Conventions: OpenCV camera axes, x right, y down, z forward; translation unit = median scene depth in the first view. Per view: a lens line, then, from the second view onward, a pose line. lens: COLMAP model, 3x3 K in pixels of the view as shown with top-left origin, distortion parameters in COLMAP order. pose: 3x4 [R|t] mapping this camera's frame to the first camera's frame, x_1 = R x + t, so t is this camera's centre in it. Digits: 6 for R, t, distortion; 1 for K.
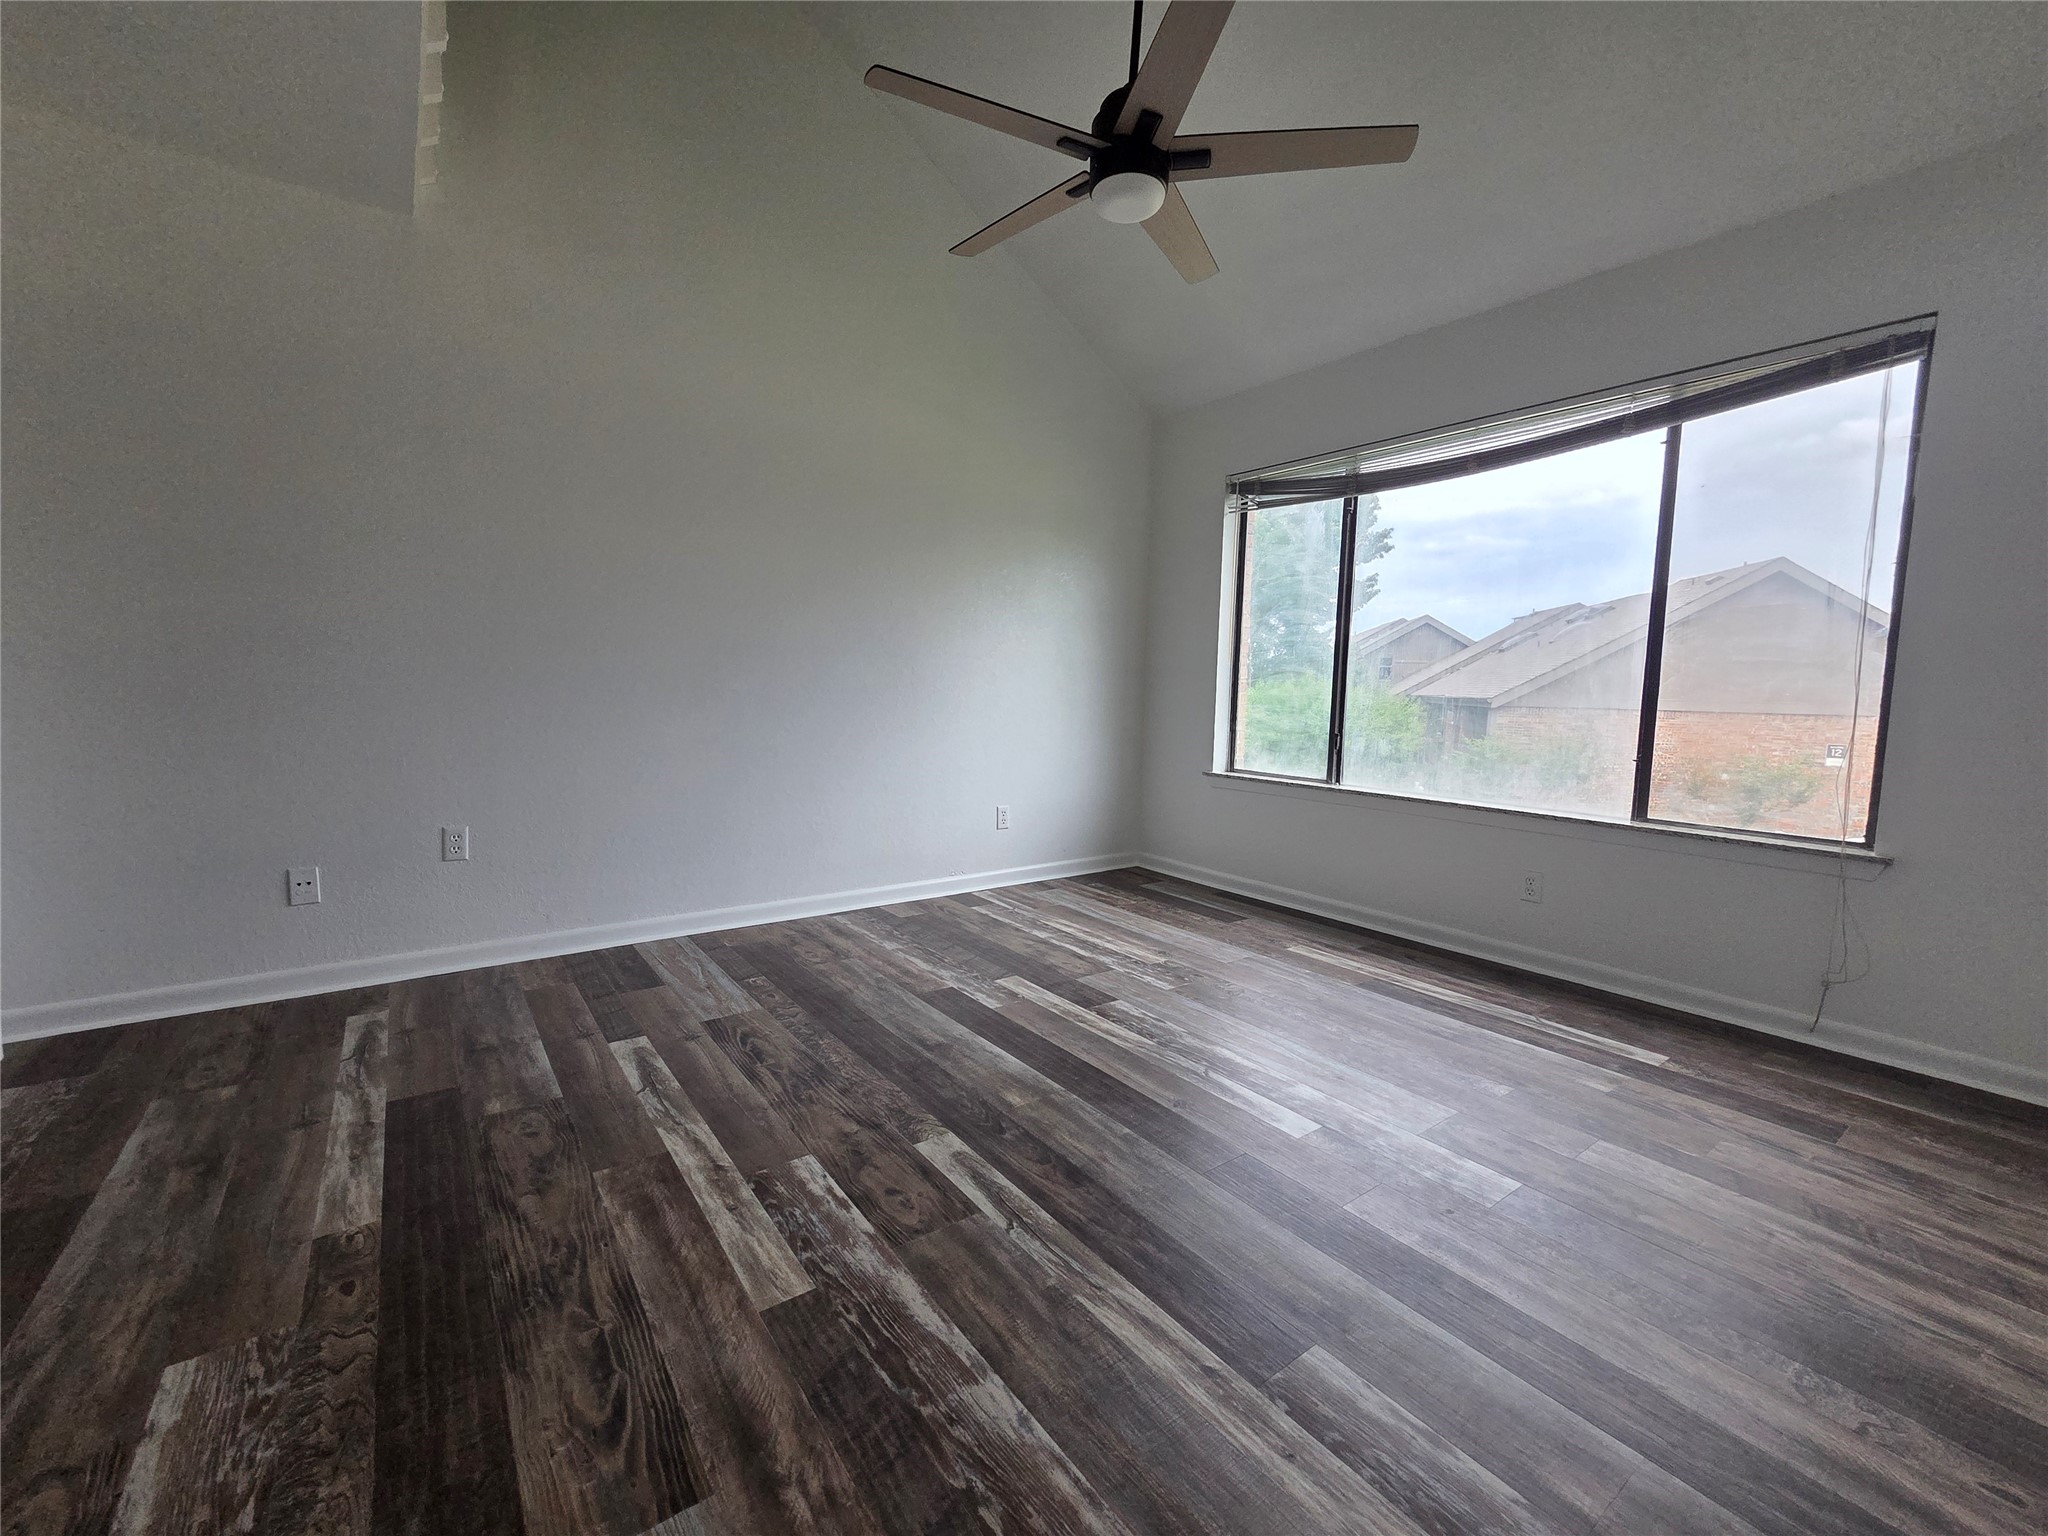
lens RADIAL K [[840.9, 0, 1020.0], [0, 840.9, 766.6], [0, 0, 1]] dist [-0.001960, 0.000707]
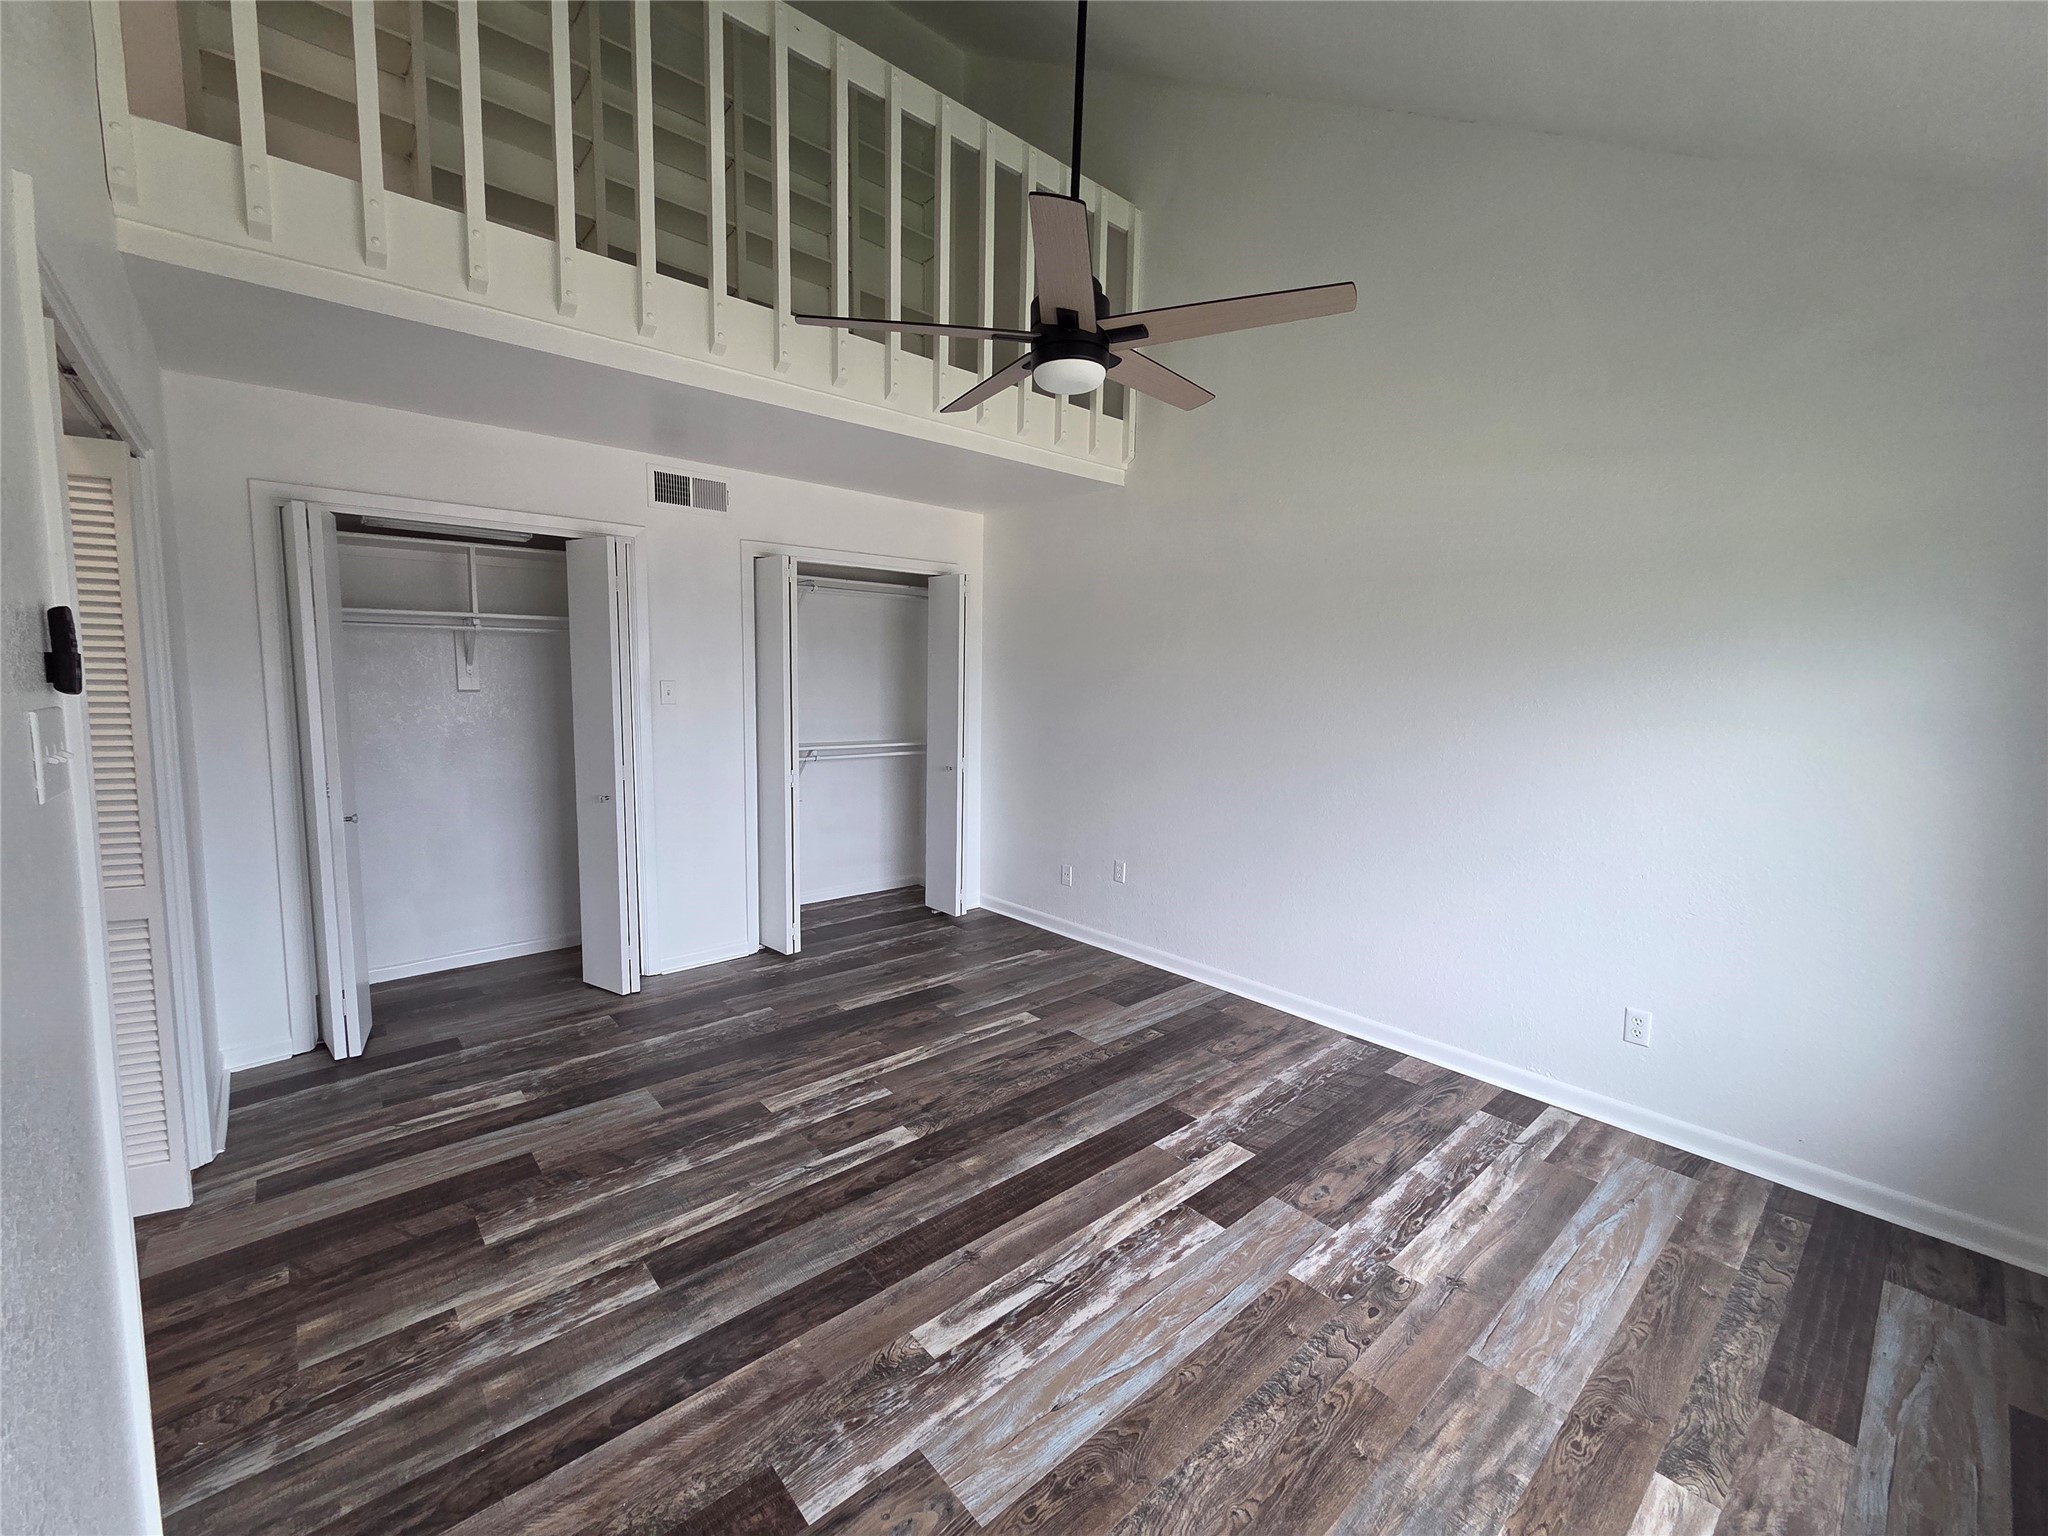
lens RADIAL K [[840.9, 0, 1016.3], [0, 840.9, 767.7], [0, 0, 1]] dist [-0.001960, 0.000707]
pose [[0.075449, 0.092761, -0.992826, 0.979341], [-0.108182, 0.990548, 0.084327, -0.243131], [0.991264, 0.101044, 0.084771, 0.756830]]
